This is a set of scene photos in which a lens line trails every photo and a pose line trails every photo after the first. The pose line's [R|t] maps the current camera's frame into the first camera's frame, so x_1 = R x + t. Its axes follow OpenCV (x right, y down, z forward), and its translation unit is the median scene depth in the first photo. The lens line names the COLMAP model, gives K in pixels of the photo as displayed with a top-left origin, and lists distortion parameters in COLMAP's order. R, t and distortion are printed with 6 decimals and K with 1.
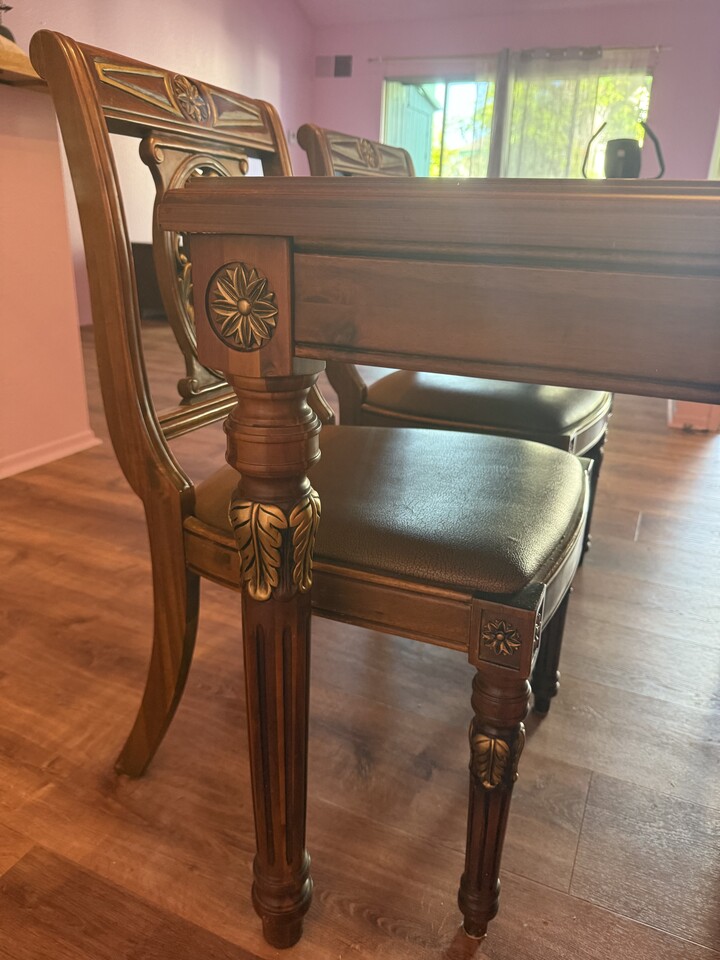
lens RADIAL K [[699.2, 0, 358.8], [0, 699.2, 479.1], [0, 0, 1]] dist [-0.010695, -0.007409]
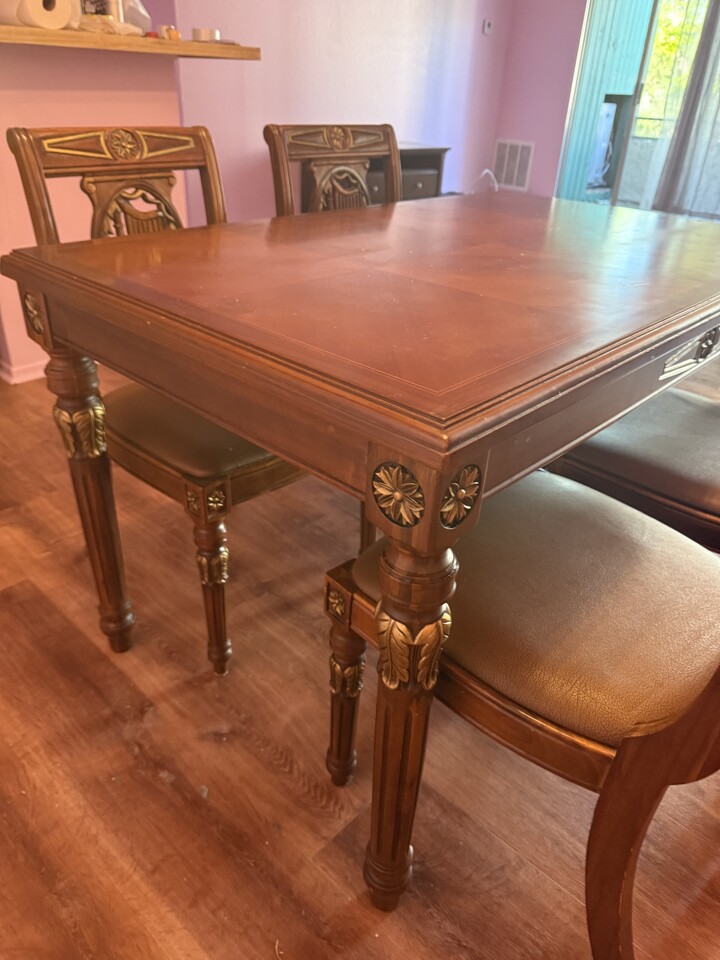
lens RADIAL K [[699.2, 0, 360.6], [0, 699.2, 482.3], [0, 0, 1]] dist [-0.010695, -0.007409]
pose [[0.948678, 0.165641, -0.269395, 0.867141], [-0.120454, 0.976906, 0.176482, -0.151317], [0.292406, -0.134975, 0.946721, -0.459664]]
